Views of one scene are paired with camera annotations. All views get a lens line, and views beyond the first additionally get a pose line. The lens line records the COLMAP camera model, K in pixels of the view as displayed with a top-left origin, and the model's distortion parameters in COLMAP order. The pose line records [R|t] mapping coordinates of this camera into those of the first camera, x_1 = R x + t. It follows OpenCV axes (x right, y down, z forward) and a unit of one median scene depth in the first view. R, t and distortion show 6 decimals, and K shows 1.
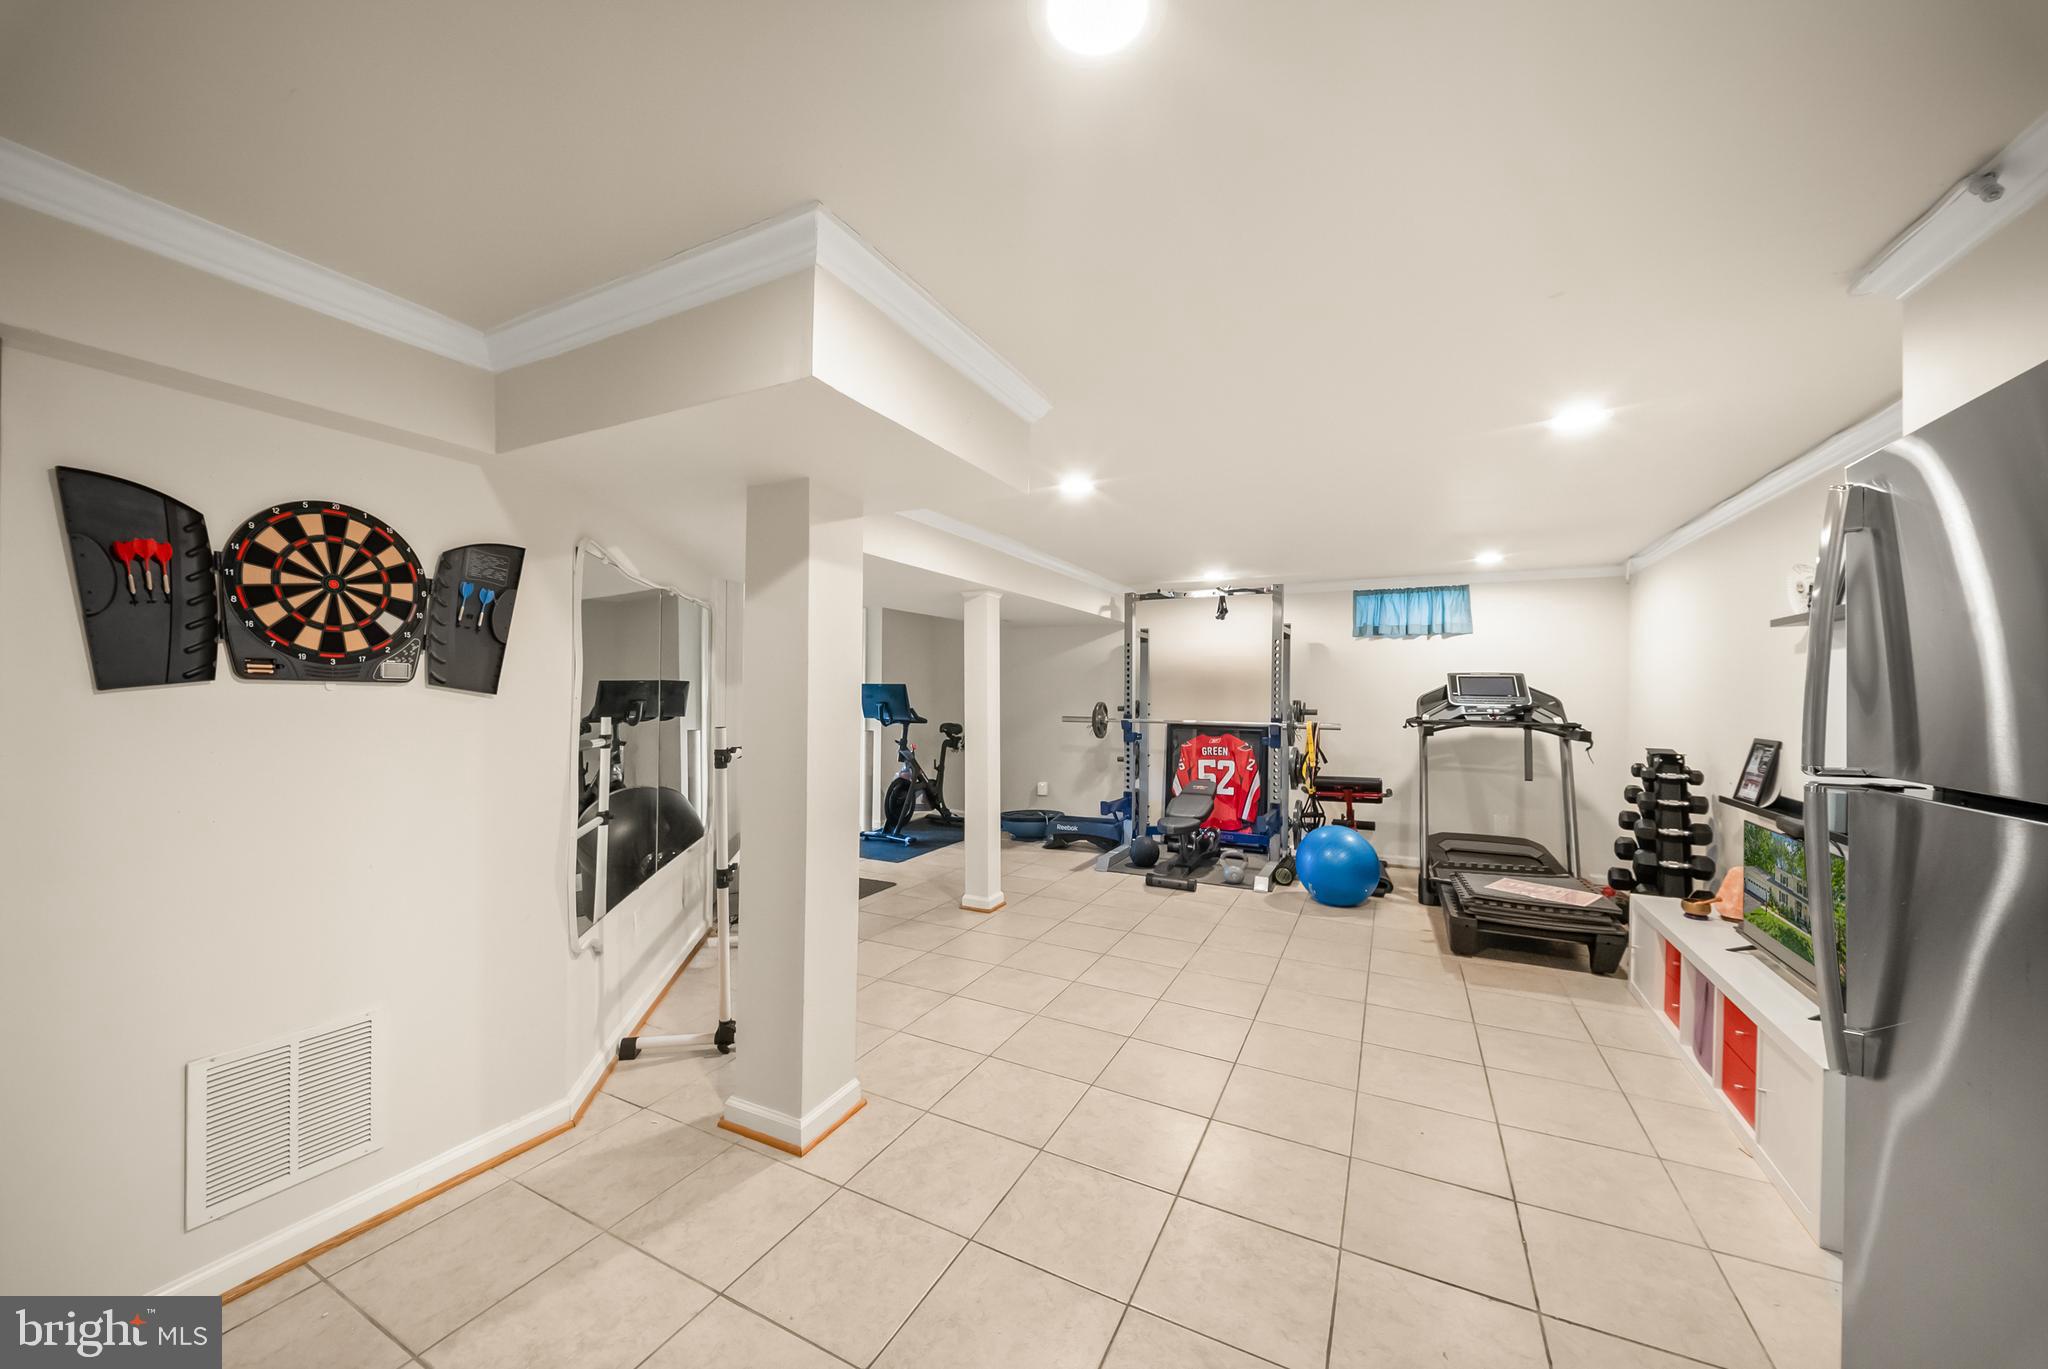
lens RADIAL K [[741.2, 0, 1014.7], [0, 741.2, 694.5], [0, 0, 1]] dist [-0.000756, -0.000143]
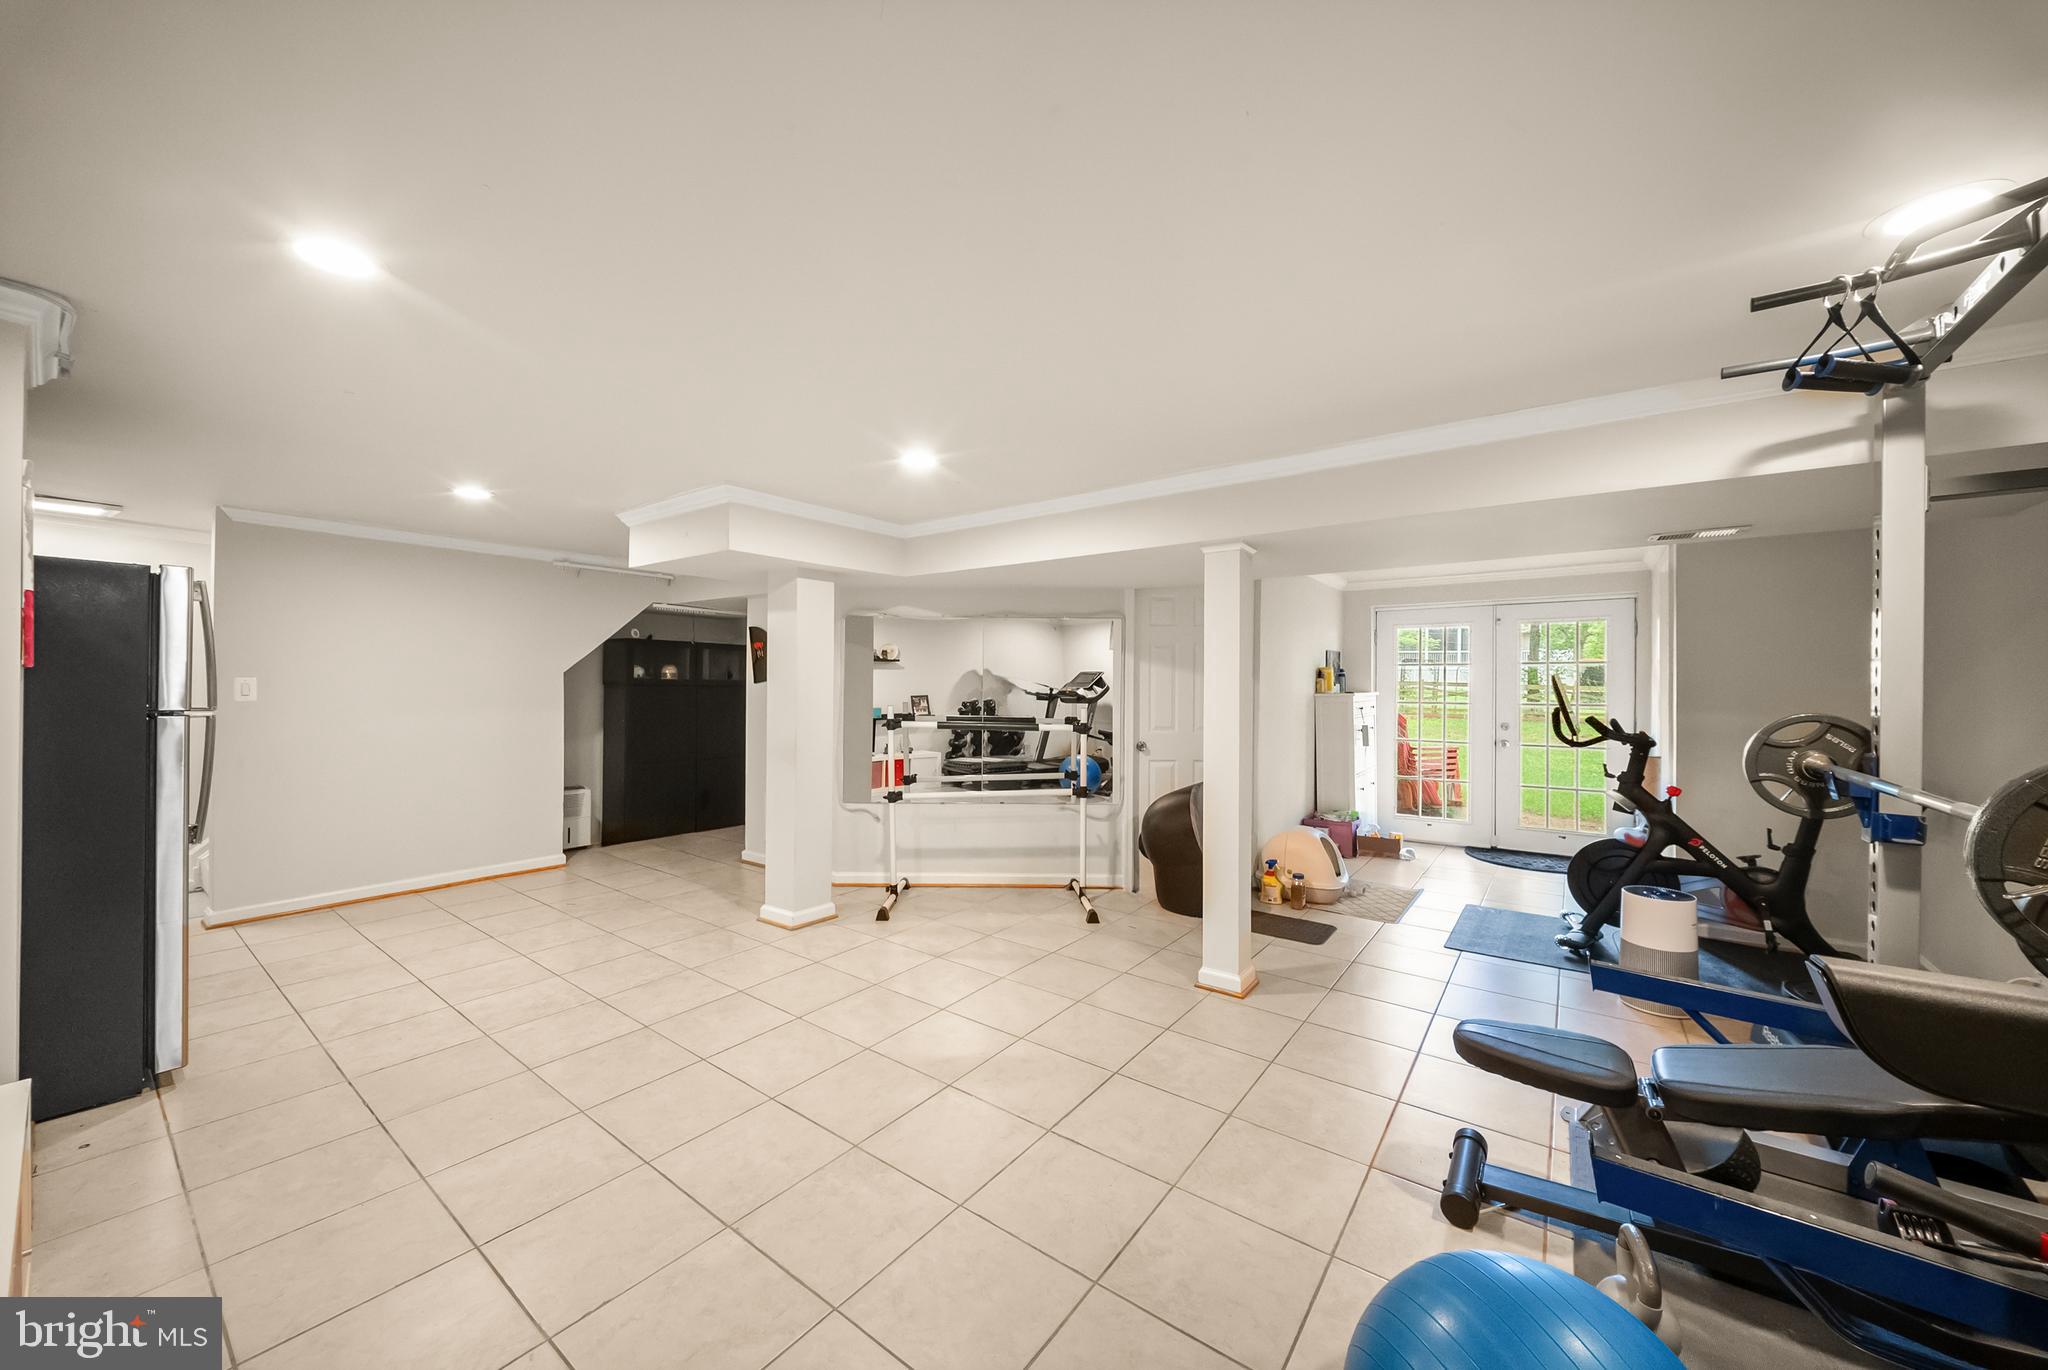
lens RADIAL K [[734.9, 0, 1017.6], [0, 734.9, 687.1], [0, 0, 1]] dist [0.000289, -0.000023]
pose [[-0.167957, -0.006846, -0.985771, 0.565500], [-0.010236, 0.999934, -0.005200, 0.003142], [0.985741, 0.009217, -0.168016, 0.745452]]
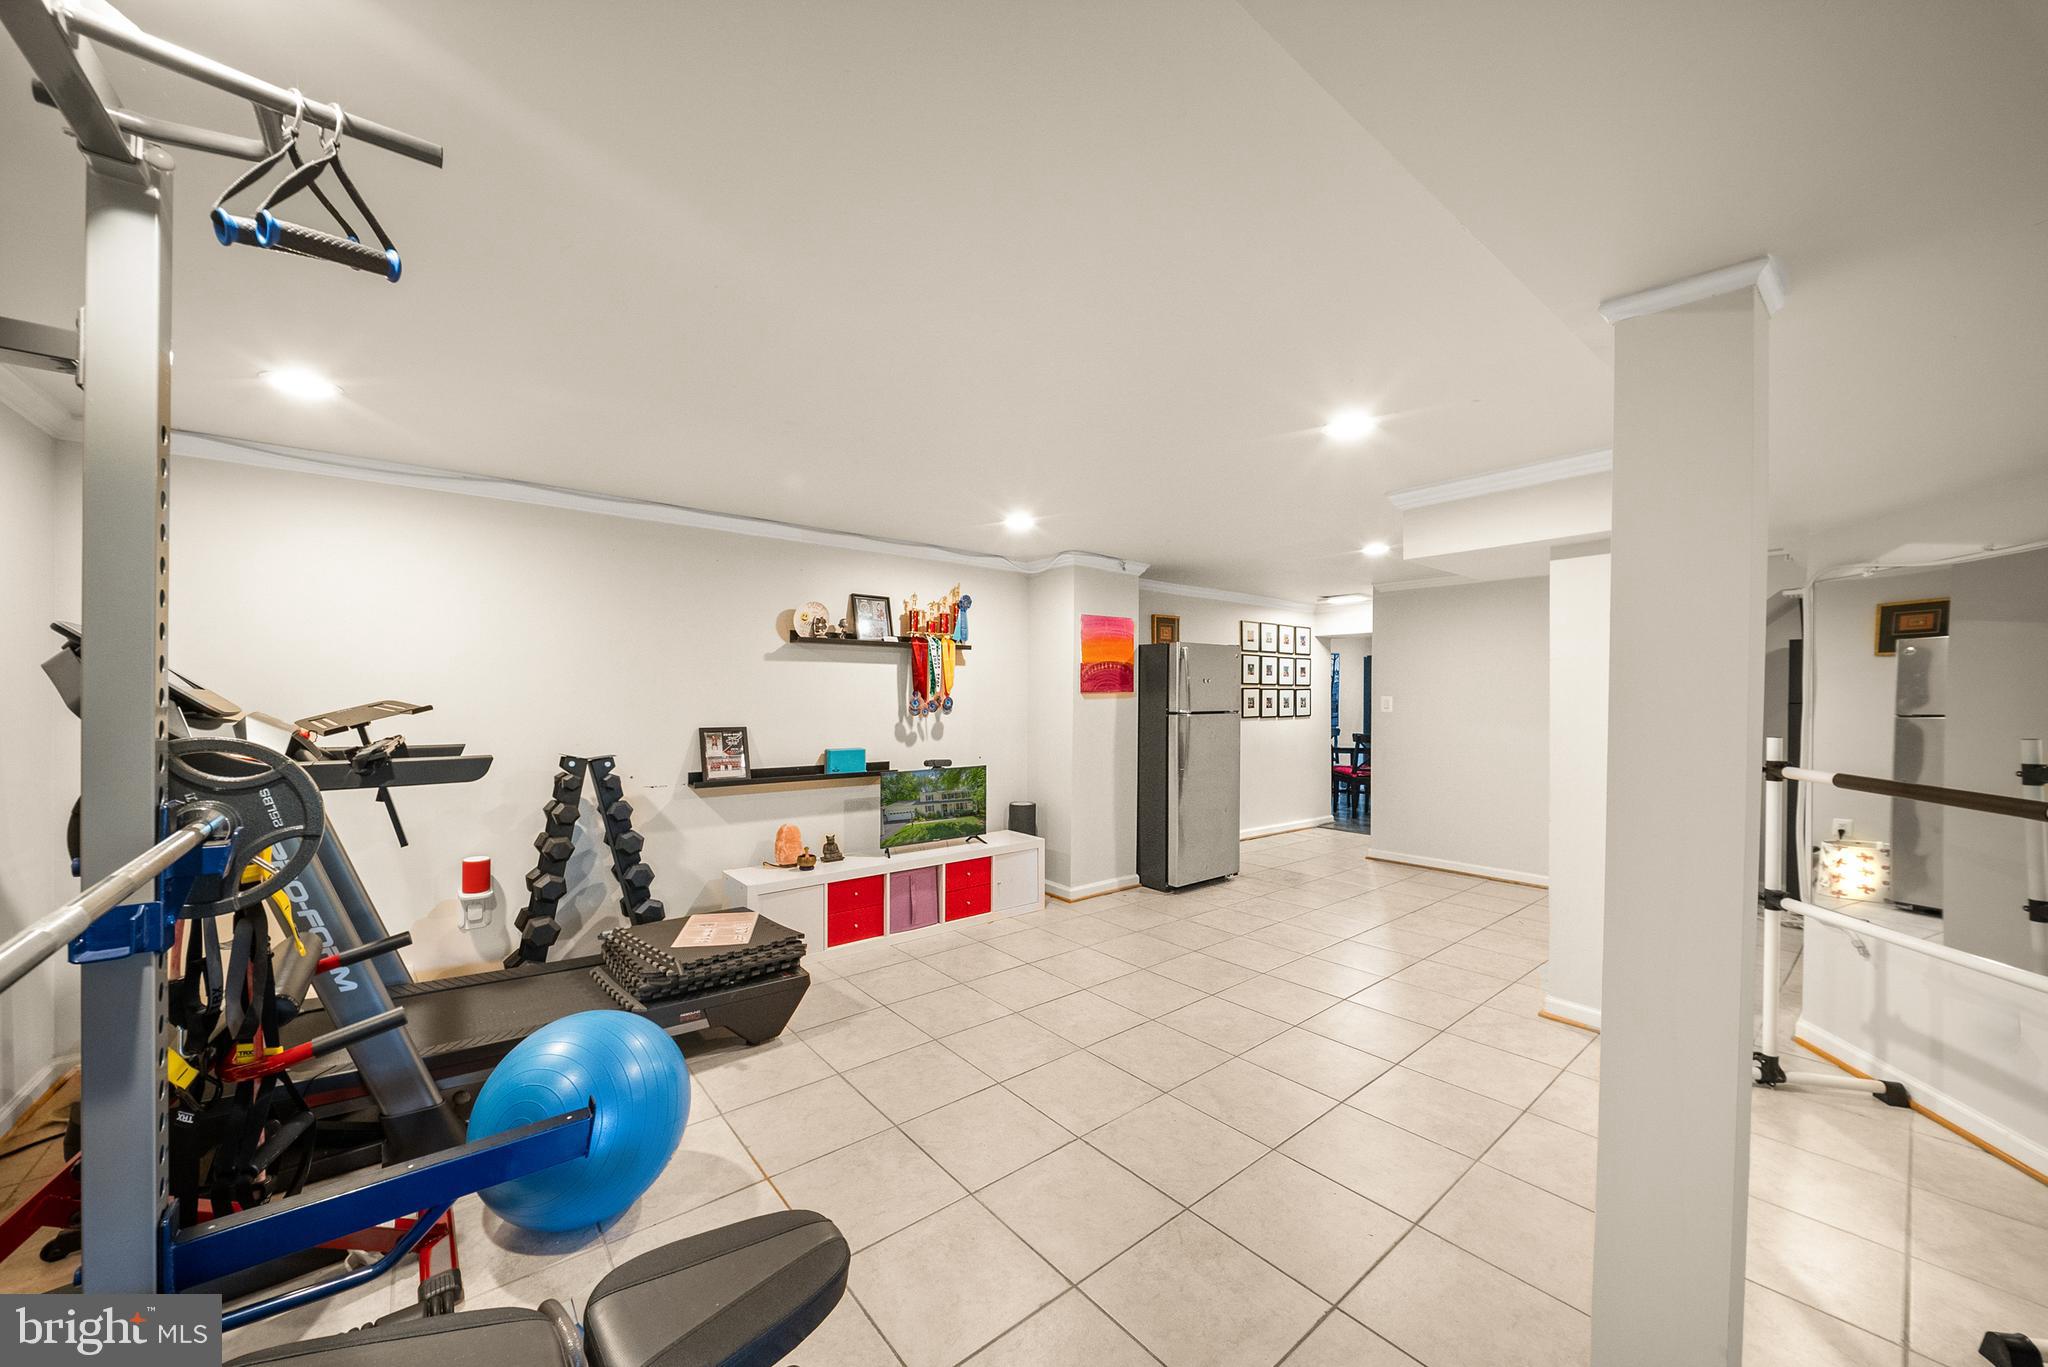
lens RADIAL K [[746.2, 0, 1026.4], [0, 746.2, 699.5], [0, 0, 1]] dist [0.022244, -0.000037]
pose [[-0.922539, -0.013997, 0.385649, 0.049226], [-0.011281, 0.999893, 0.009305, -0.000994], [-0.385738, 0.004234, -0.922599, 1.080816]]
